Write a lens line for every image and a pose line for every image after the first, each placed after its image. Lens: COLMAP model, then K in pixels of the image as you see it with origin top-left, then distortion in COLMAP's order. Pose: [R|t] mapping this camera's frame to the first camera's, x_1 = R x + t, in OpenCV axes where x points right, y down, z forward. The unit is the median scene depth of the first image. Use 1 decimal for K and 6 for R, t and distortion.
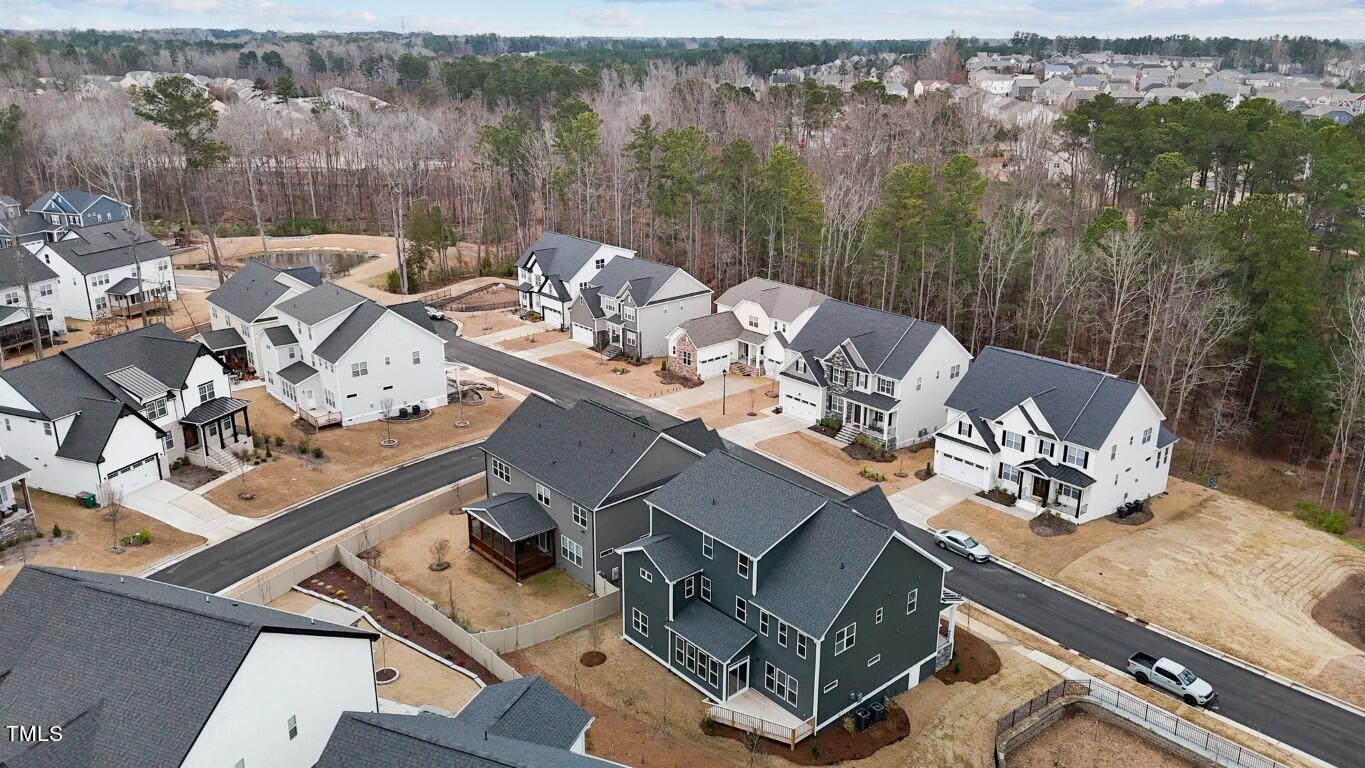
lens RADIAL K [[1039.1, 0, 682.5], [0, 1039.1, 384.0], [0, 0, 1]] dist [0.151143, -0.254531]
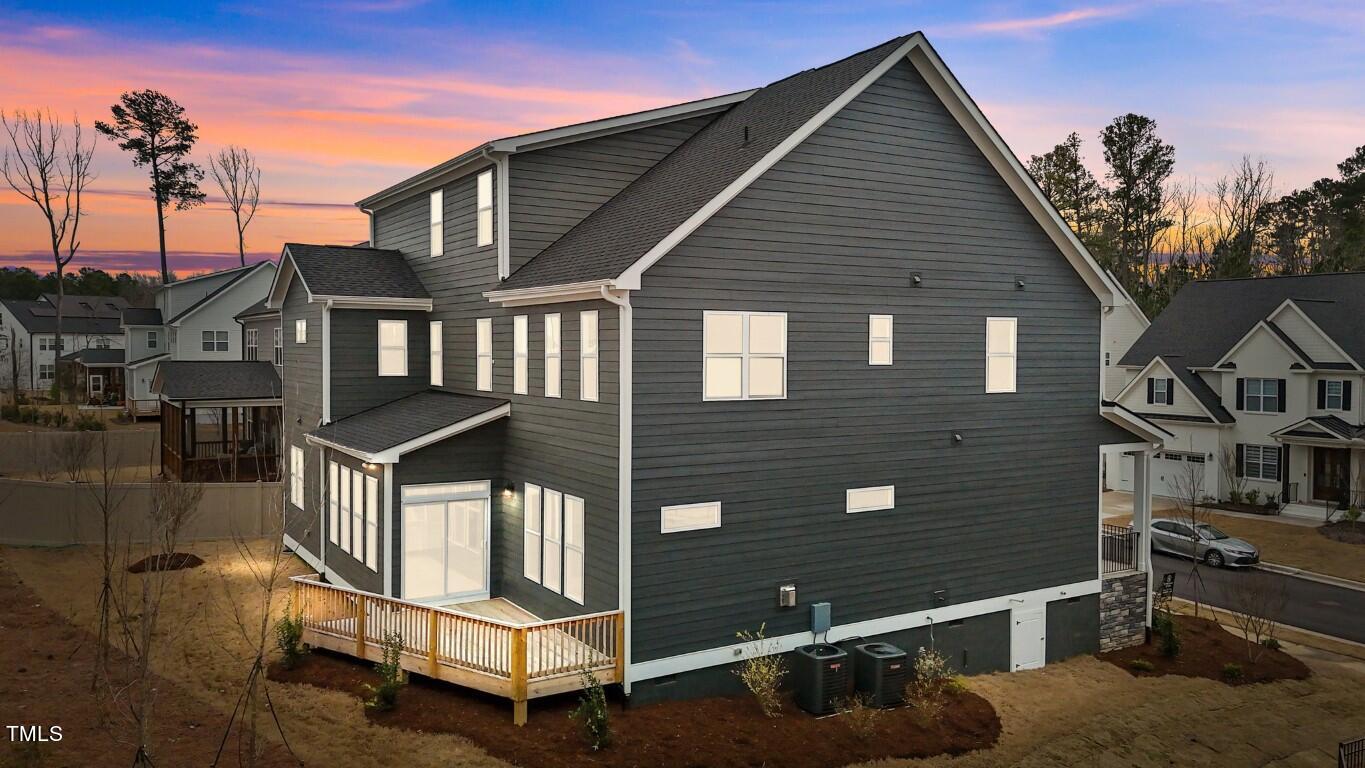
lens RADIAL K [[1033.0, 0, 682.5], [0, 1033.0, 384.0], [0, 0, 1]] dist [0.037590, -0.002050]
pose [[0.986191, 0.008982, -0.165365, 0.119800], [-0.057060, 0.955815, -0.288378, 0.216633], [0.155468, 0.293832, 0.943129, 0.473576]]
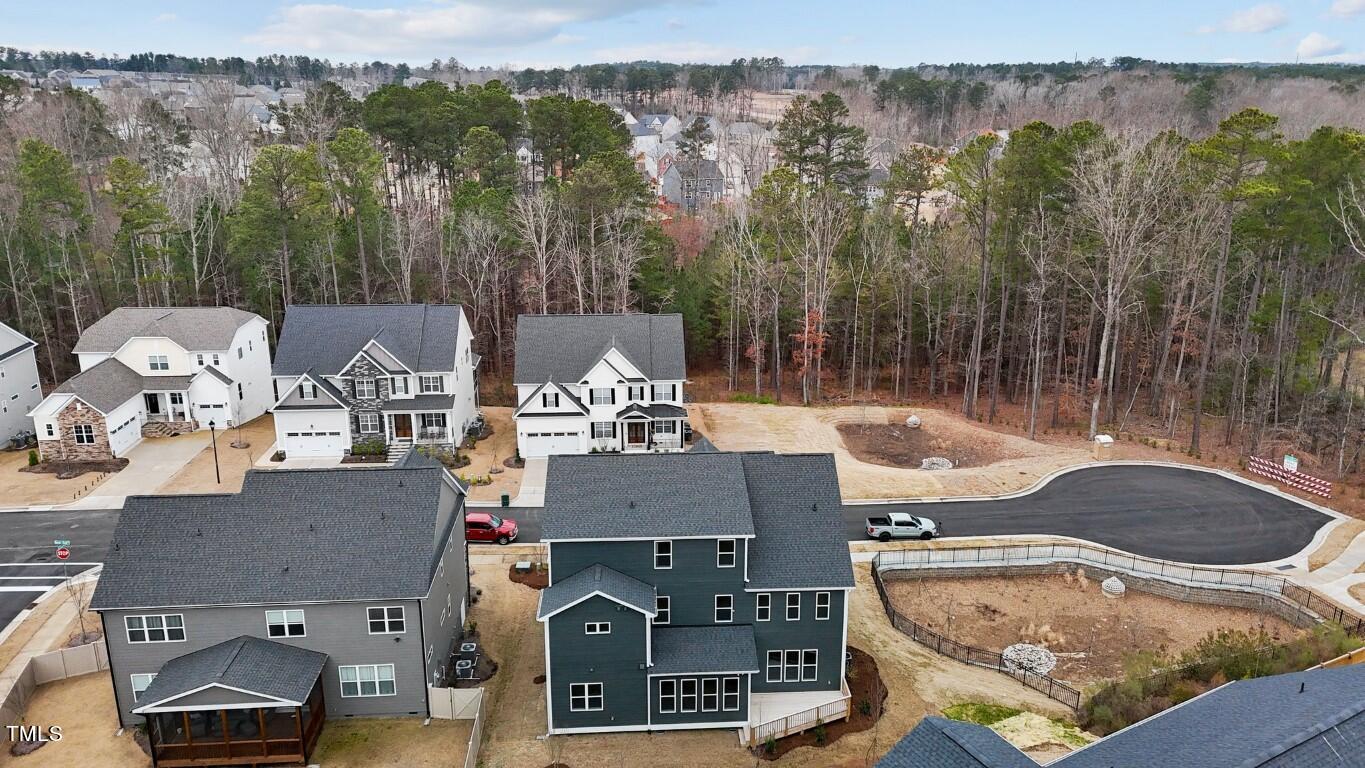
lens RADIAL K [[1039.1, 0, 682.5], [0, 1039.1, 384.0], [0, 0, 1]] dist [0.151143, -0.254531]
pose [[0.596025, -0.231128, 0.768982, -0.389064], [0.254198, 0.962734, 0.092338, -0.028025], [-0.761667, 0.140438, 0.632566, 0.331771]]
